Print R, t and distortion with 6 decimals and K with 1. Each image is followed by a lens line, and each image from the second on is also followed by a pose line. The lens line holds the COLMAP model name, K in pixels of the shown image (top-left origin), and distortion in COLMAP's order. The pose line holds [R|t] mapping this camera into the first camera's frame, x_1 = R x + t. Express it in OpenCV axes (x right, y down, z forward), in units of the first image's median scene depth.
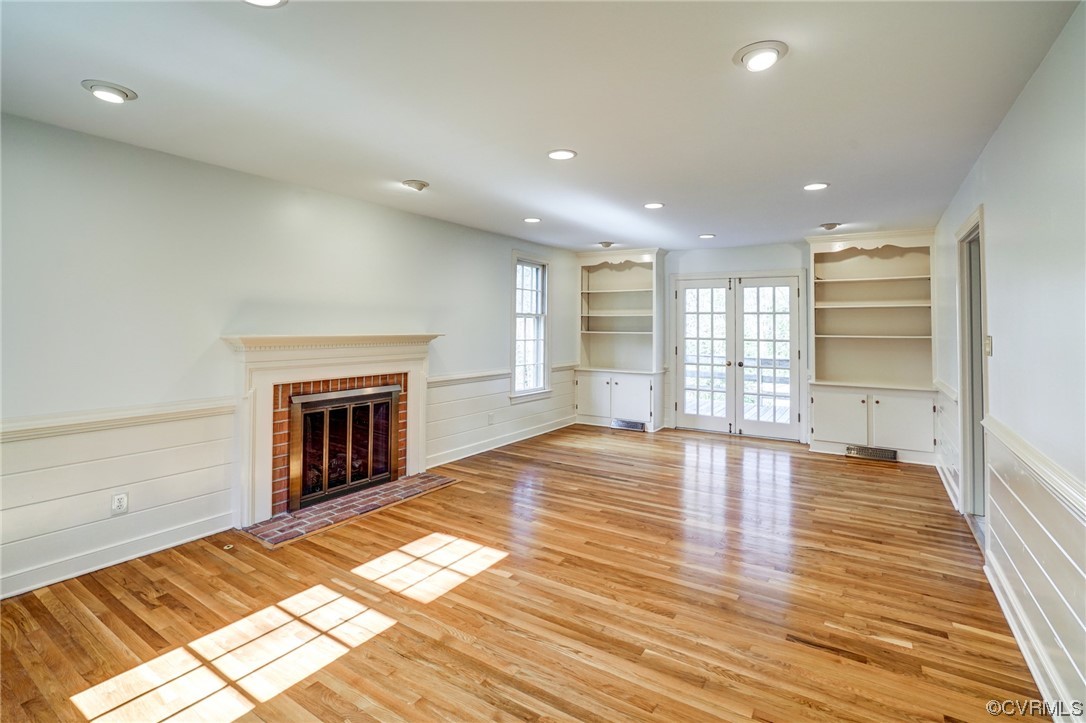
lens RADIAL K [[522.7, 0, 543.1], [0, 522.7, 302.4], [0, 0, 1]] dist [-0.056493, 0.021583]
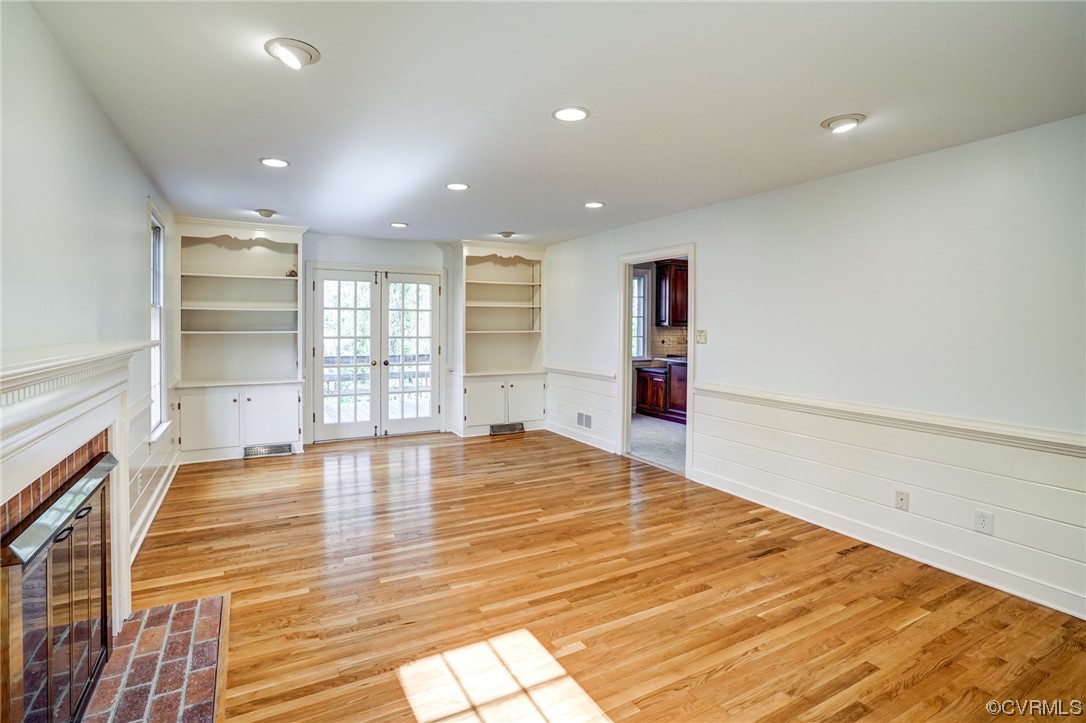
lens RADIAL K [[523.6, 0, 535.5], [0, 523.6, 323.0], [0, 0, 1]] dist [-0.057578, 0.020445]
pose [[0.485820, -0.004644, 0.874047, -0.547609], [-0.036788, 0.998991, 0.025756, 0.018695], [-0.873284, -0.044667, 0.485159, 0.498421]]
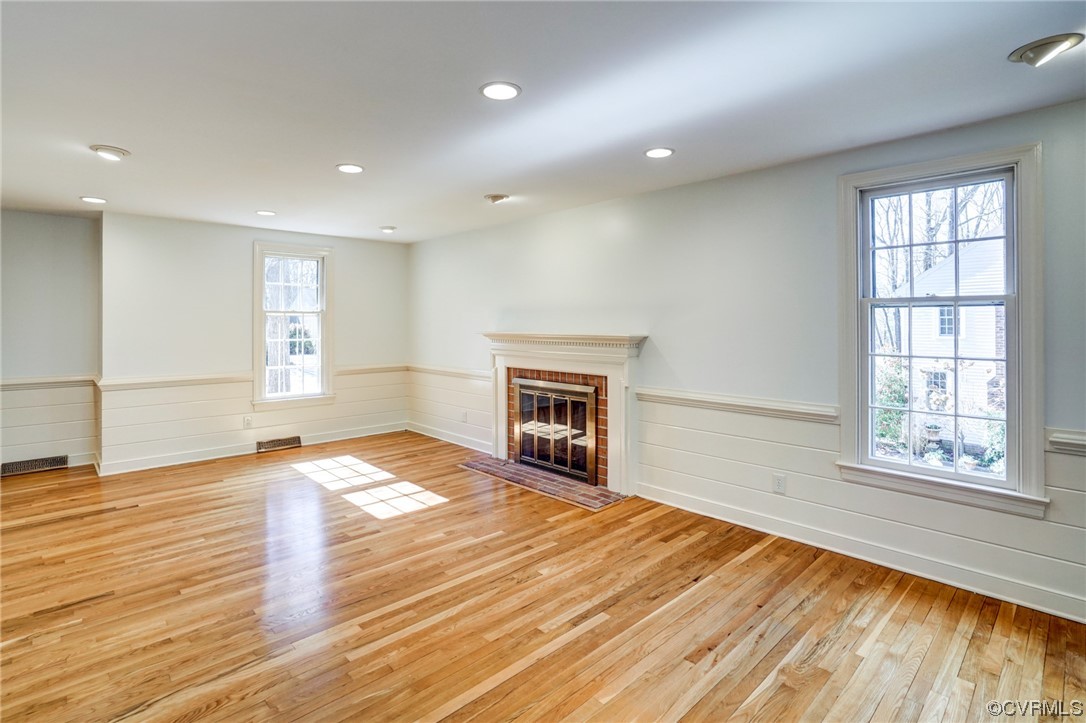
lens RADIAL K [[545.8, 0, 541.4], [0, 545.8, 324.2], [0, 0, 1]] dist [-0.066071, 0.020573]
pose [[-0.250049, -0.008610, -0.968195, 0.791465], [0.035437, 0.999209, -0.018038, 0.064426], [0.967584, -0.038820, -0.249547, 1.287806]]
